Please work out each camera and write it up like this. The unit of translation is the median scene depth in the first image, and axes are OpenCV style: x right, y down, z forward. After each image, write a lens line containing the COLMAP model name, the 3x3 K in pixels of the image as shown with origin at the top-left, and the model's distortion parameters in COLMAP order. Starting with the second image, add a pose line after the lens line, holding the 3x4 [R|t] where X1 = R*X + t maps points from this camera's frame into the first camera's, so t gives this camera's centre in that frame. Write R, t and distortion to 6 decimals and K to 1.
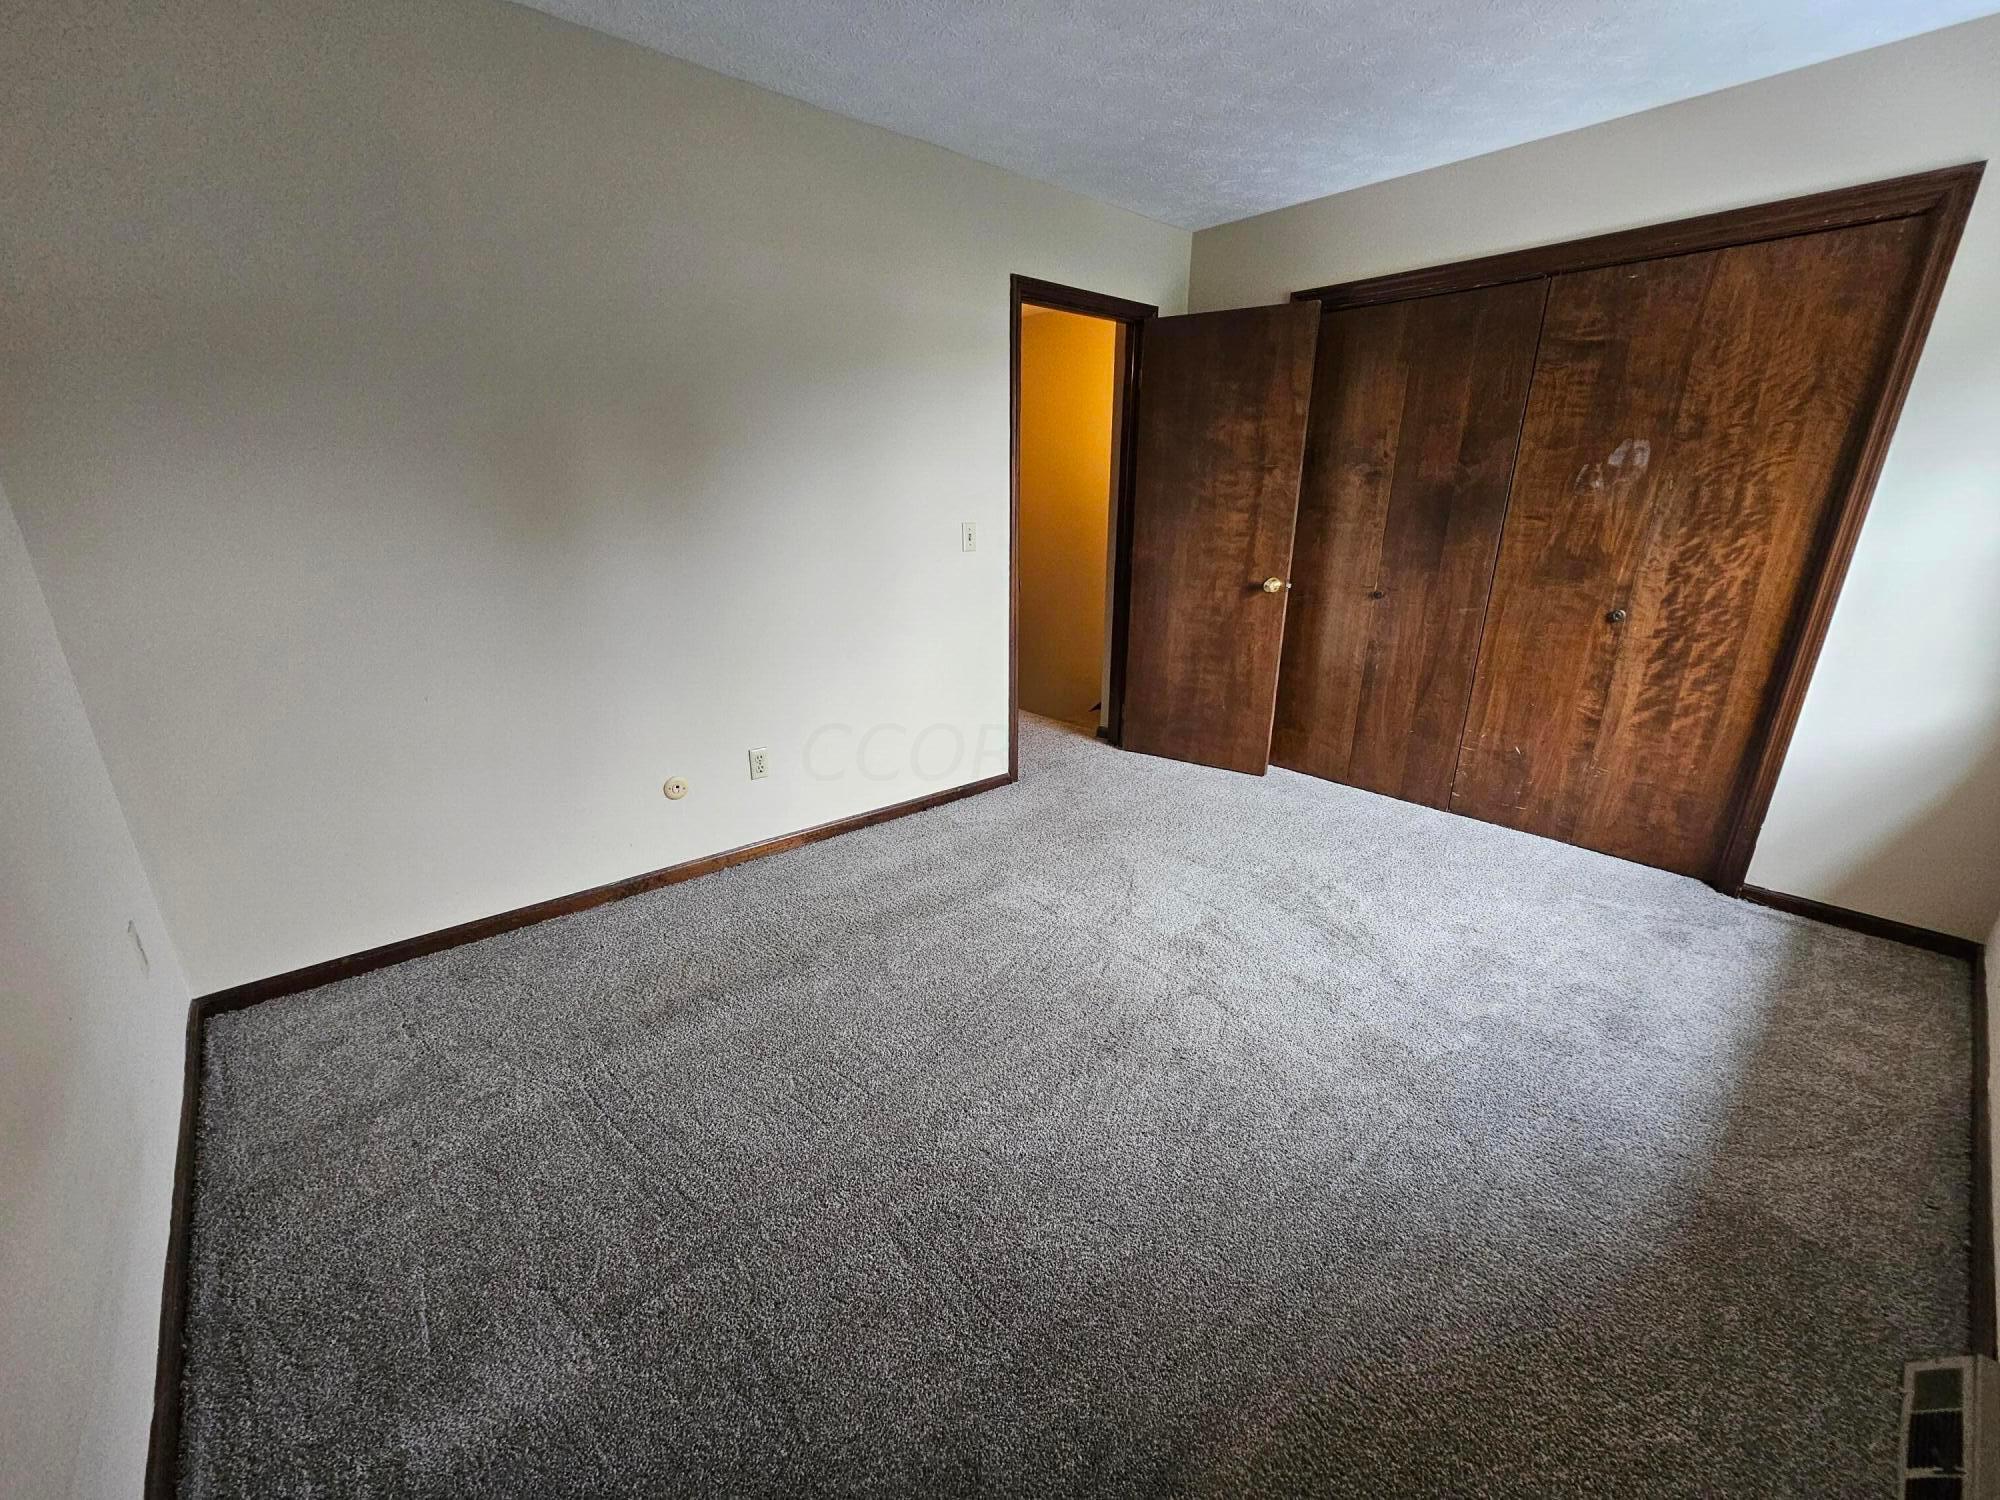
lens RADIAL K [[814.2, 0, 1015.0], [0, 814.2, 770.9], [0, 0, 1]] dist [-0.000804, 0.000009]
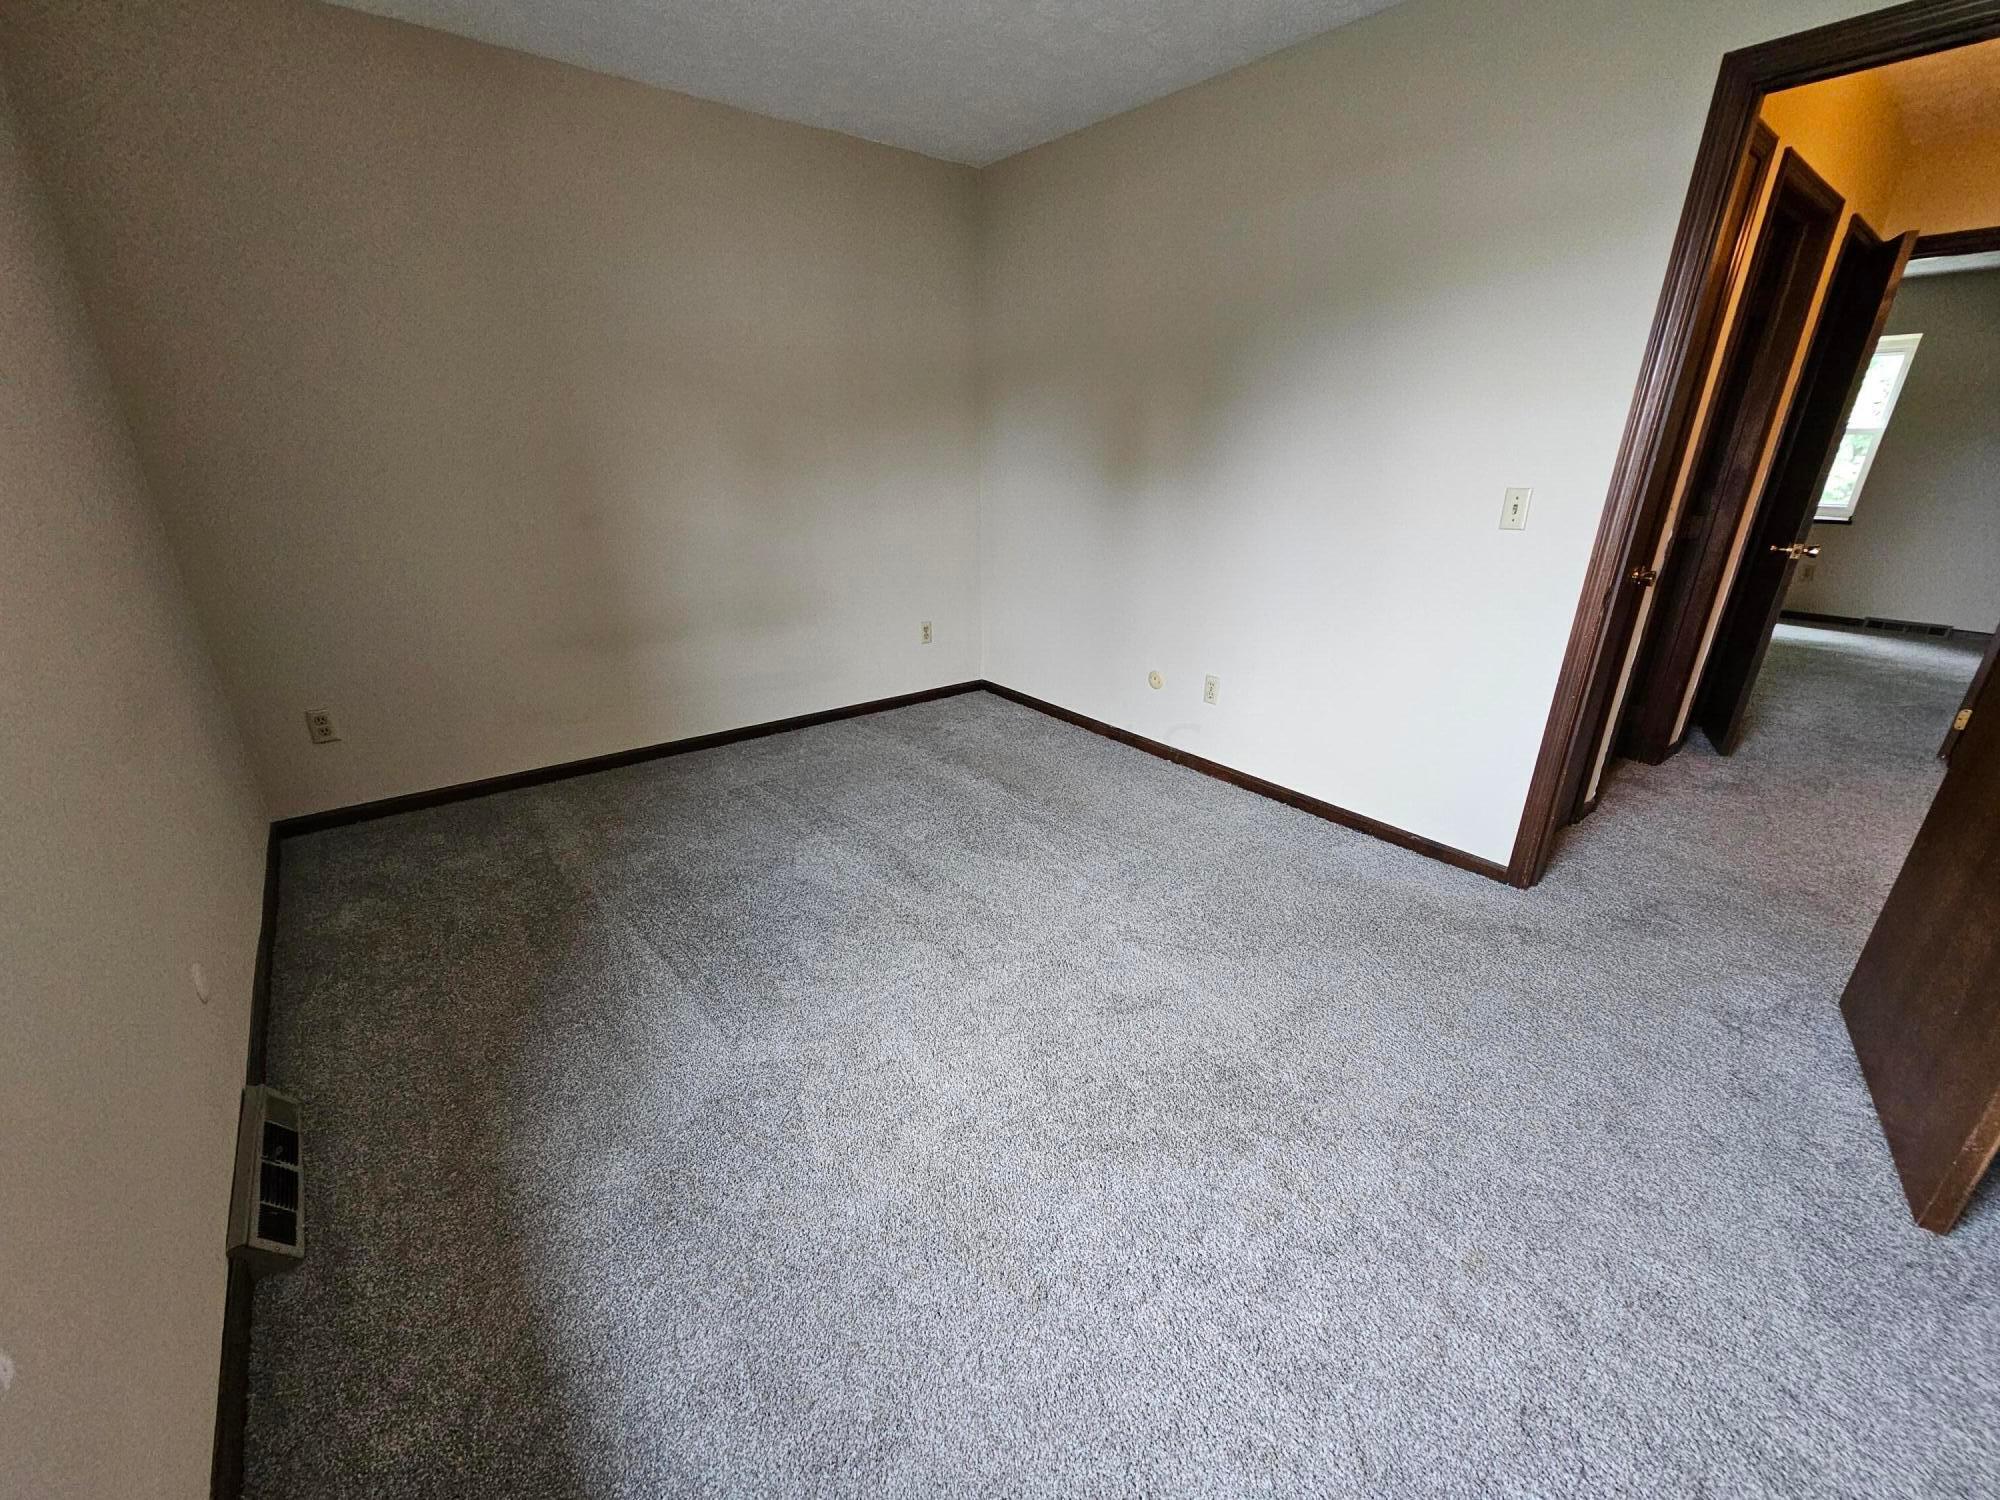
lens RADIAL K [[814.2, 0, 1015.0], [0, 814.2, 770.9], [0, 0, 1]] dist [-0.000804, 0.000009]
pose [[-0.050843, 0.360519, -0.931365, 0.765780], [-0.332341, 0.873314, 0.356191, -0.214926], [0.941788, 0.327641, 0.075414, 0.671337]]
